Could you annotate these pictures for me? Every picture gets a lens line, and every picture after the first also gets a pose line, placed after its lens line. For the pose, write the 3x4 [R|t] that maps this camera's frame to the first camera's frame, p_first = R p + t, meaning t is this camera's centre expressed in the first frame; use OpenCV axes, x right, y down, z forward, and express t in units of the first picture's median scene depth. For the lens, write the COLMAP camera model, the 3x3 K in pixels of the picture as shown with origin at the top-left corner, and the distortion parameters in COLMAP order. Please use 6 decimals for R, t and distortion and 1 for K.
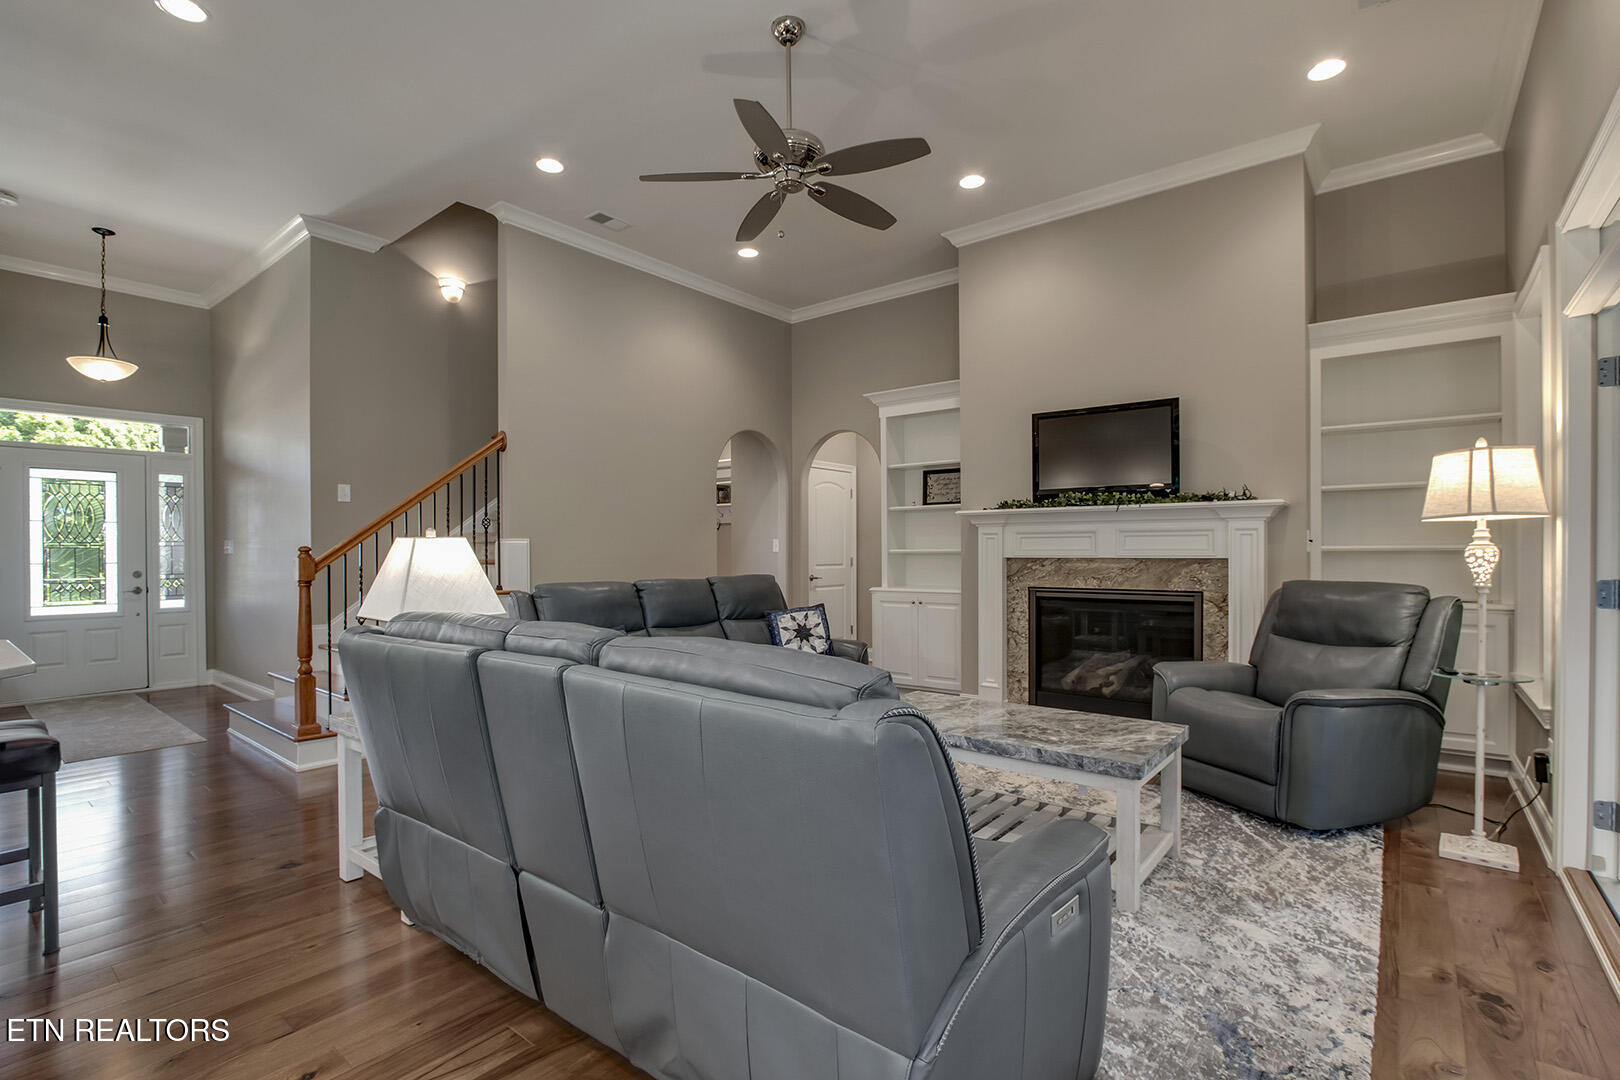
lens RADIAL K [[754.8, 0, 809.3], [0, 754.8, 552.9], [0, 0, 1]] dist [-0.030598, 0.010821]
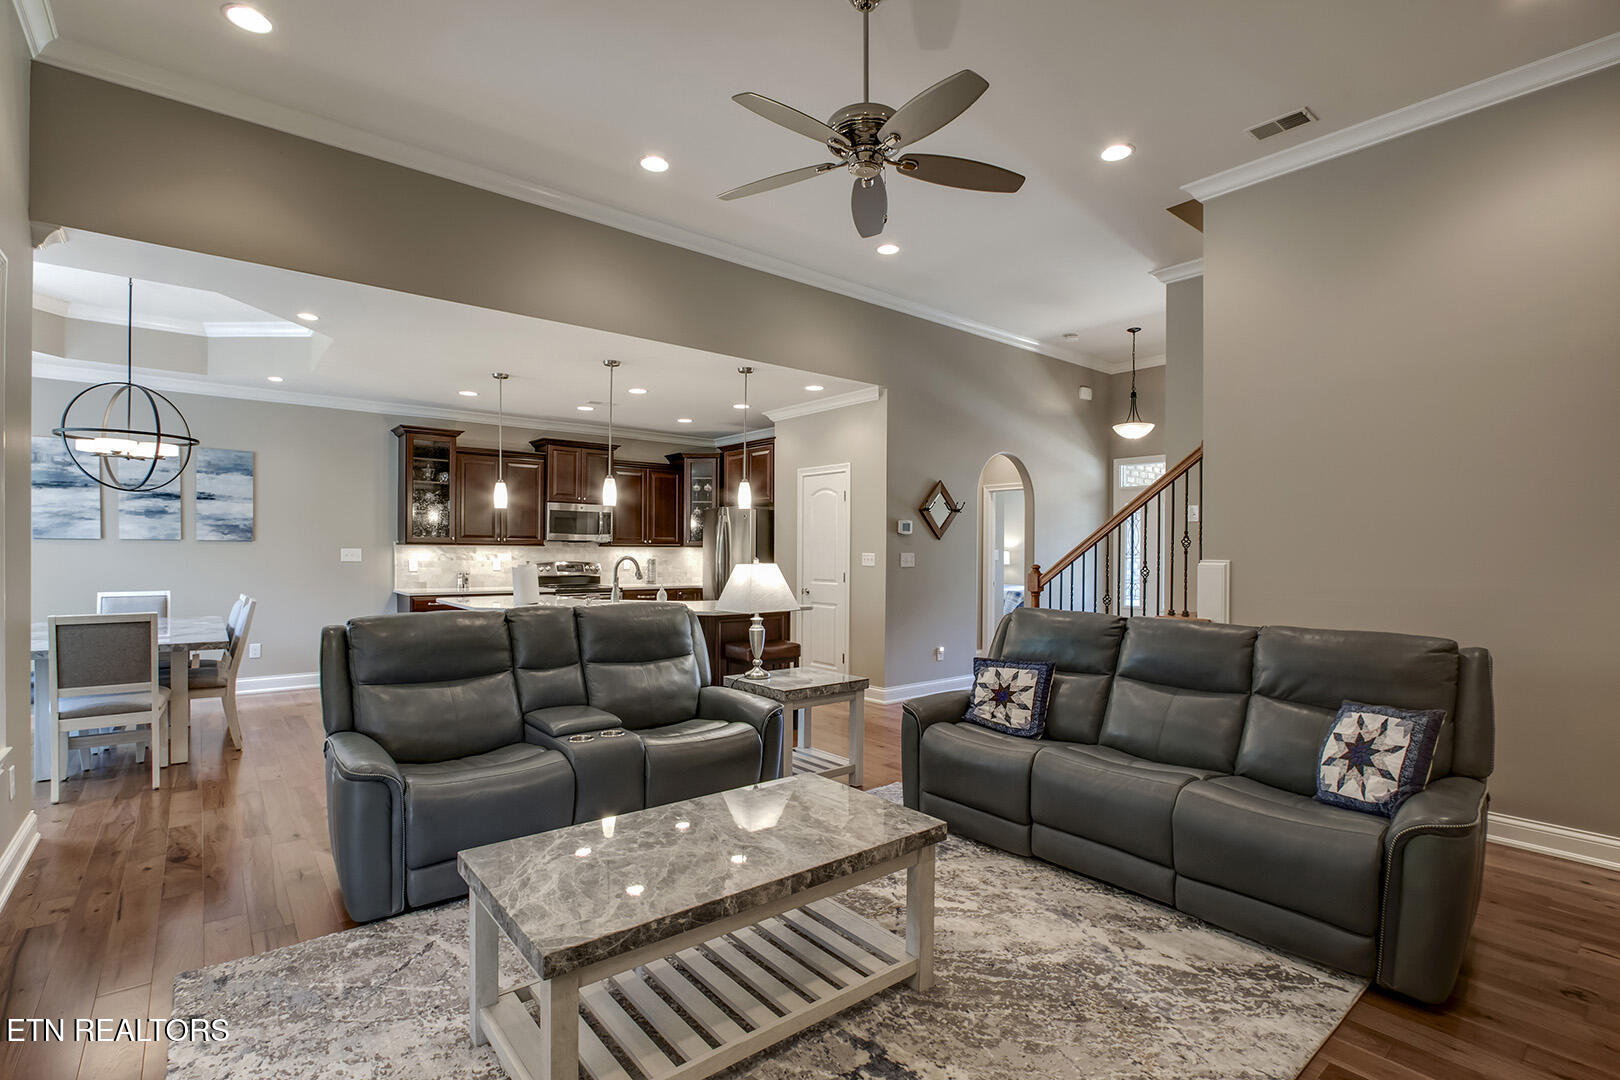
lens RADIAL K [[754.8, 0, 809.3], [0, 754.8, 552.9], [0, 0, 1]] dist [-0.030598, 0.010821]
pose [[-0.207092, 0.007992, -0.978289, 0.558855], [-0.011577, 0.999877, 0.010619, -0.031473], [0.978253, 0.013525, -0.206974, 0.737434]]
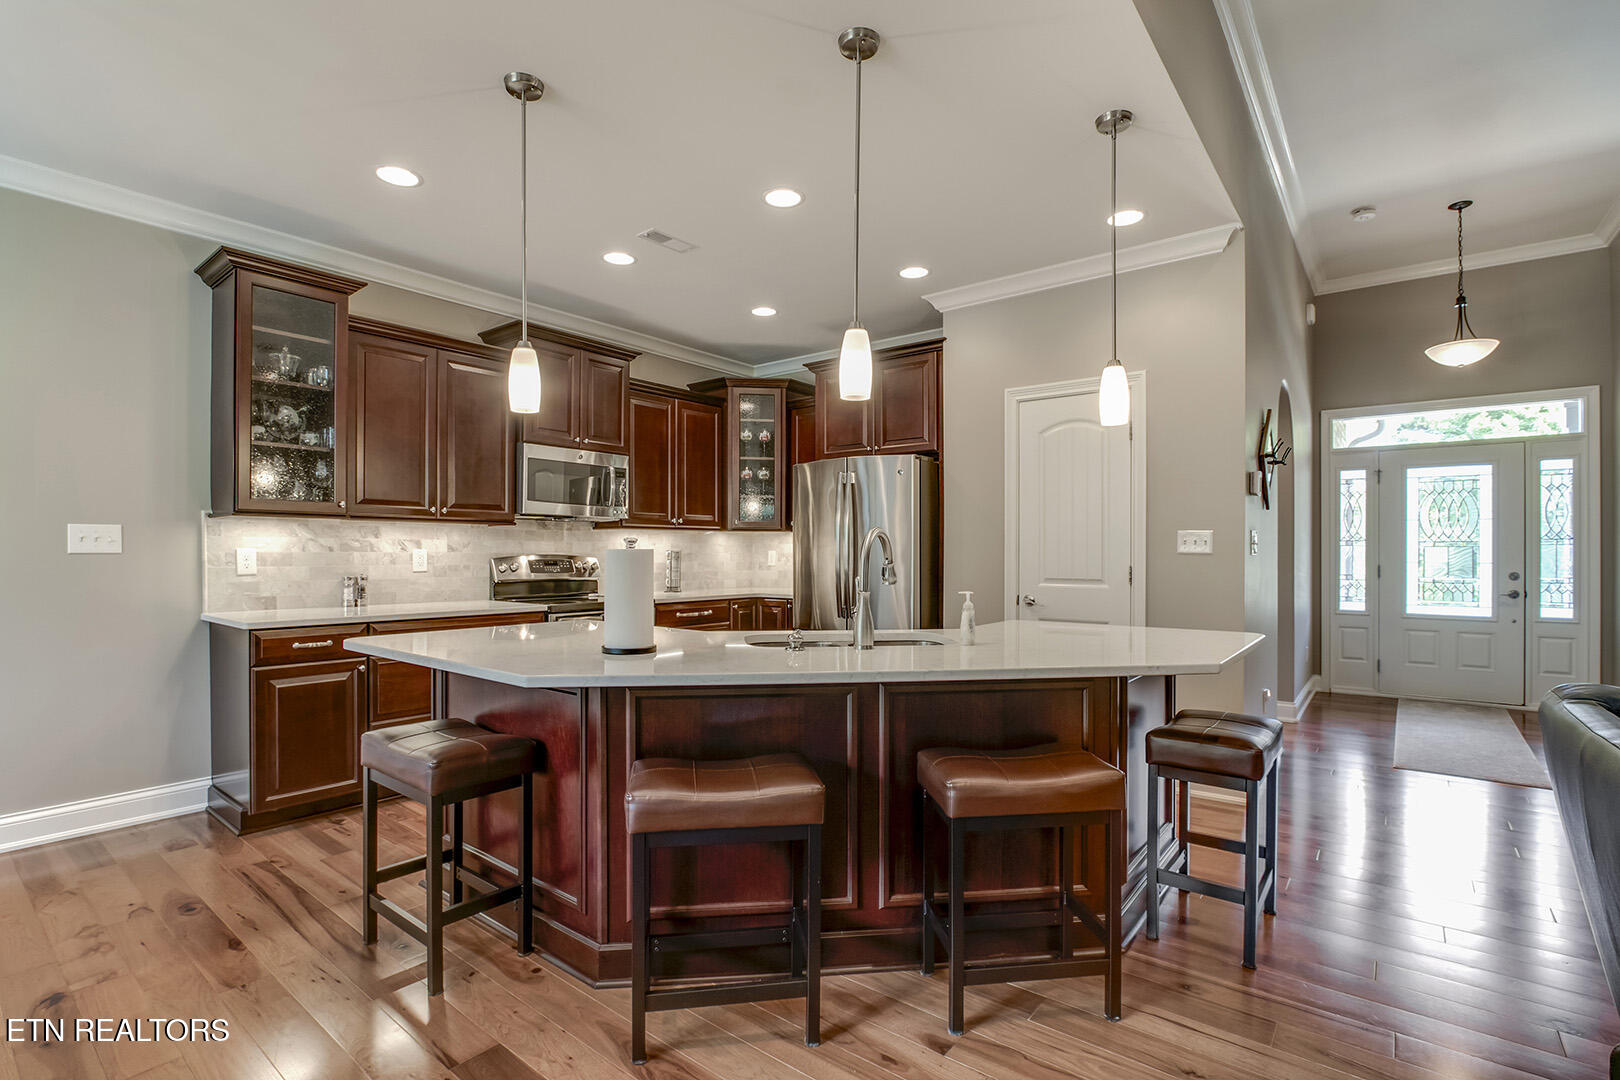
lens RADIAL K [[754.8, 0, 809.3], [0, 754.8, 552.9], [0, 0, 1]] dist [-0.030598, 0.010821]
pose [[0.007409, 0.005483, -0.999958, -0.030937], [-0.007075, 0.999960, 0.005431, 0.002651], [0.999948, 0.007034, 0.007448, 0.182151]]
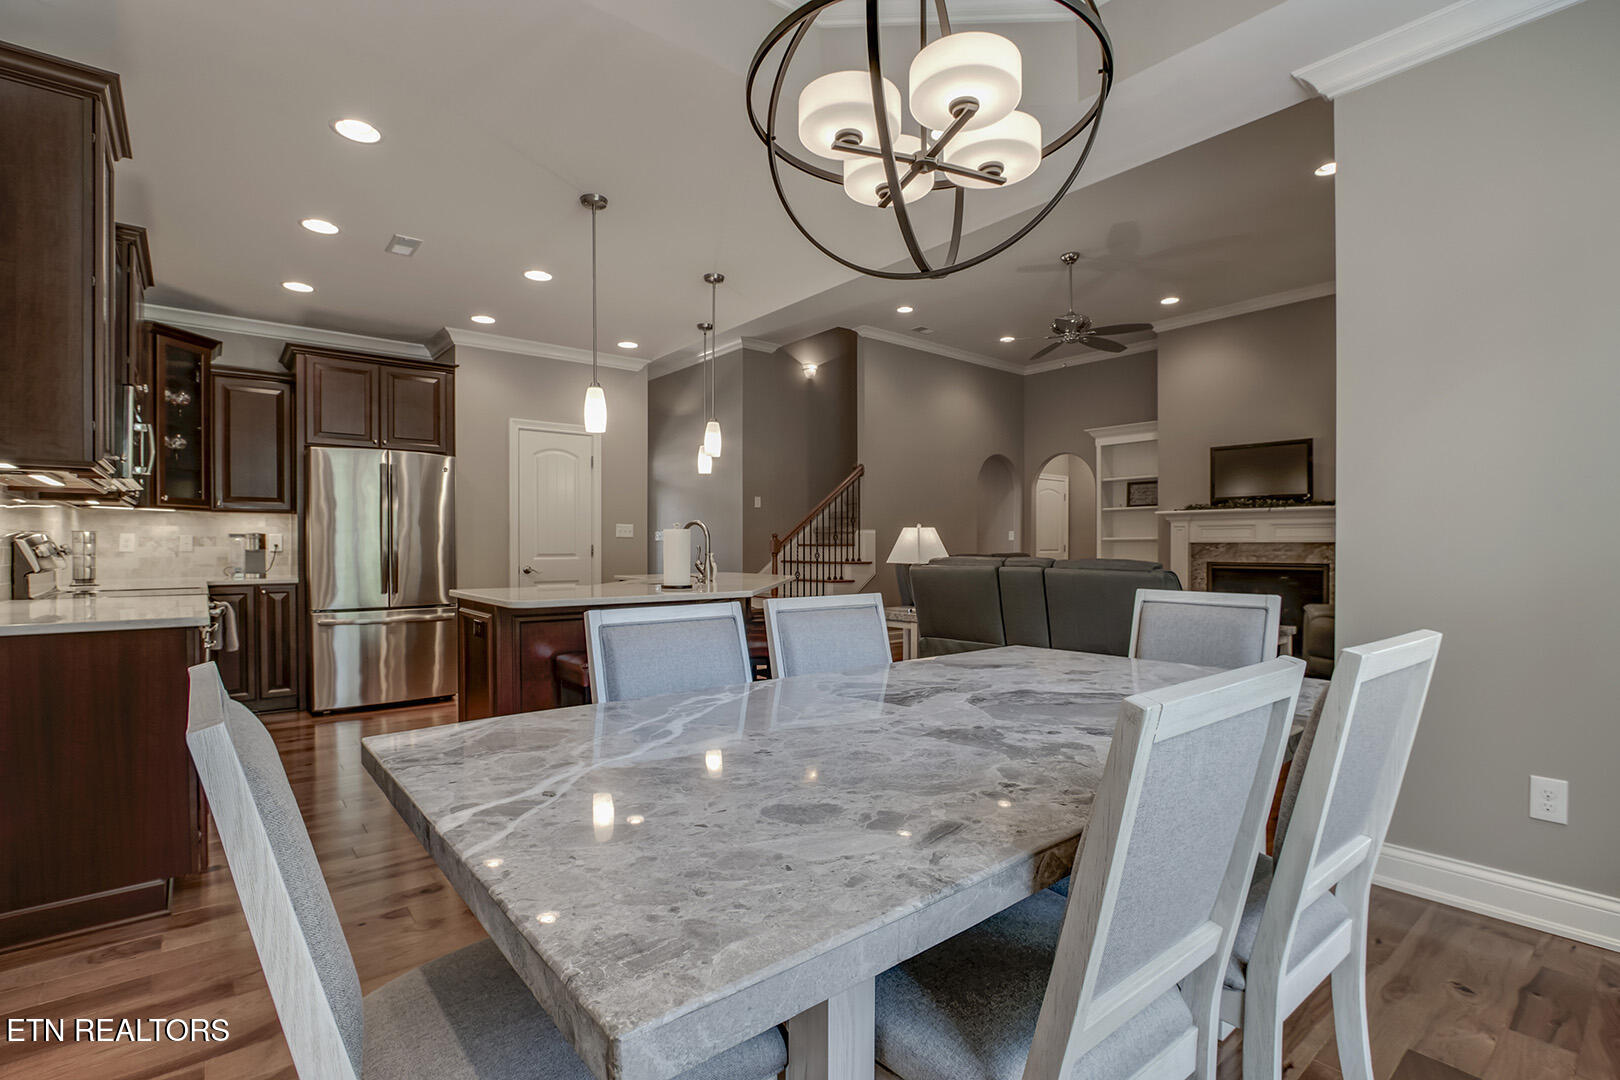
lens RADIAL K [[754.8, 0, 809.3], [0, 754.8, 552.9], [0, 0, 1]] dist [-0.030598, 0.010821]
pose [[0.978464, 0.005895, -0.206335, -0.181128], [-0.004579, 0.999966, 0.006854, 0.020830], [0.206369, -0.005762, 0.978457, -0.640721]]
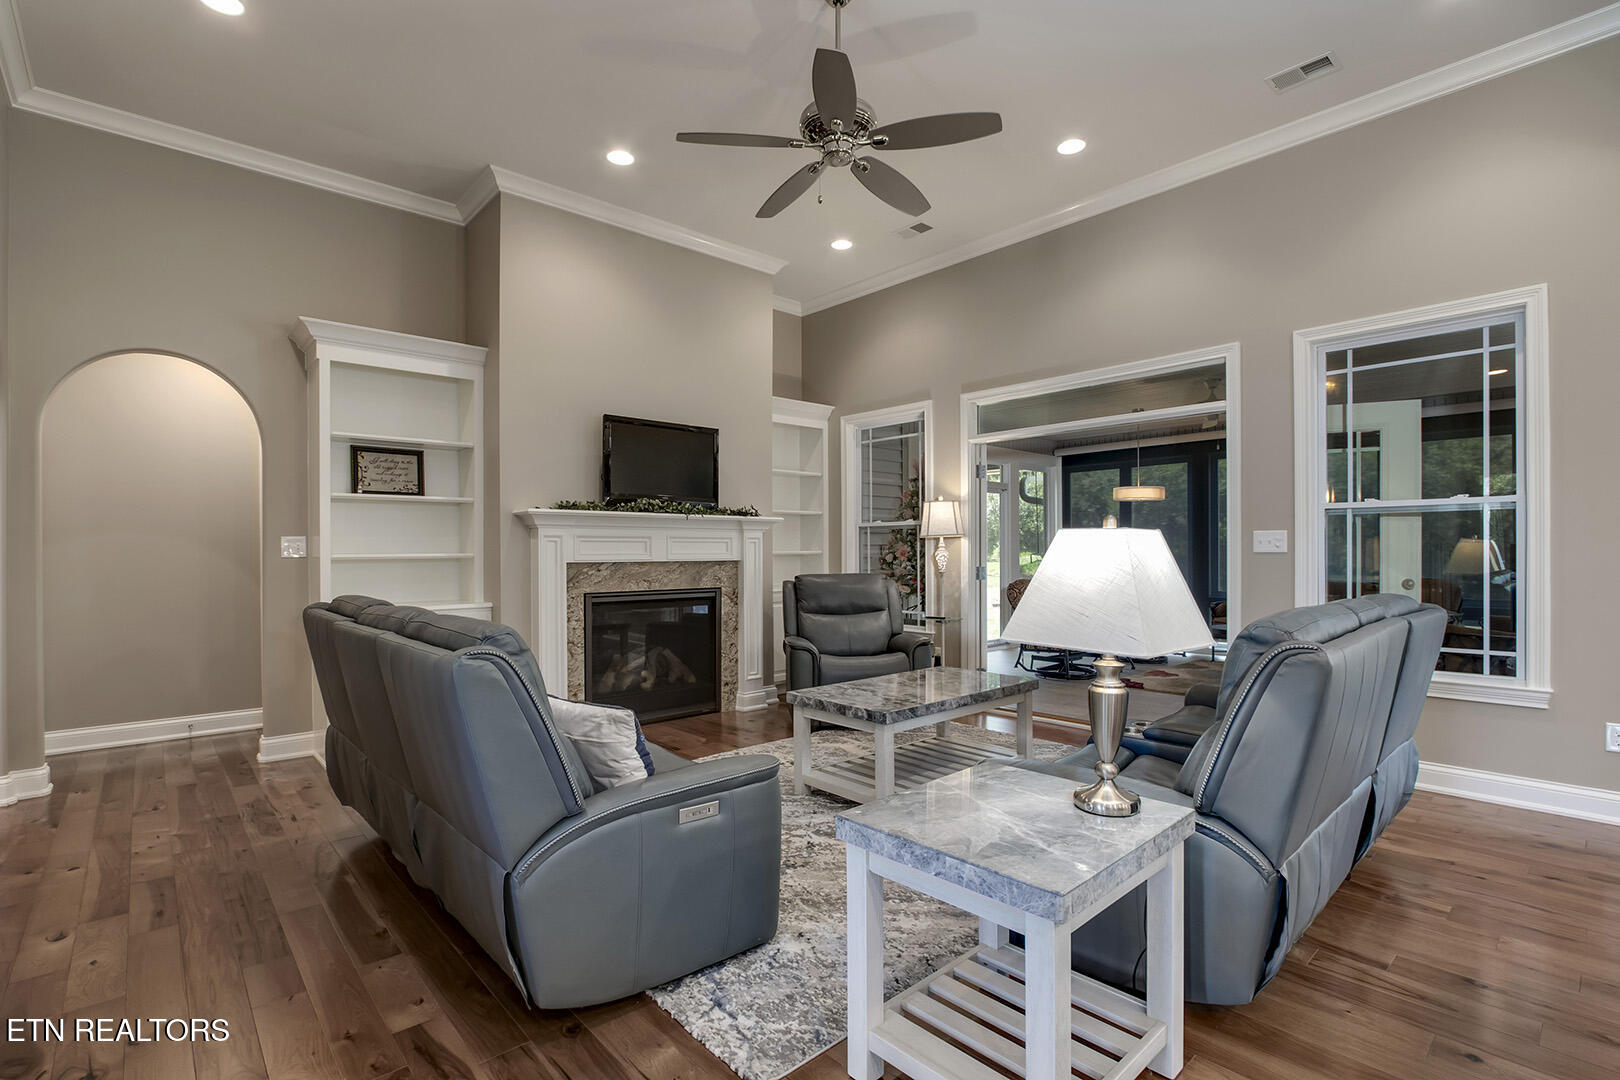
lens RADIAL K [[754.8, 0, 809.3], [0, 754.8, 552.9], [0, 0, 1]] dist [-0.030598, 0.010821]
pose [[0.161604, 0.003263, 0.986850, -0.618427], [0.008190, 0.999956, -0.004648, 0.001086], [-0.986822, 0.008833, 0.161570, 0.584572]]
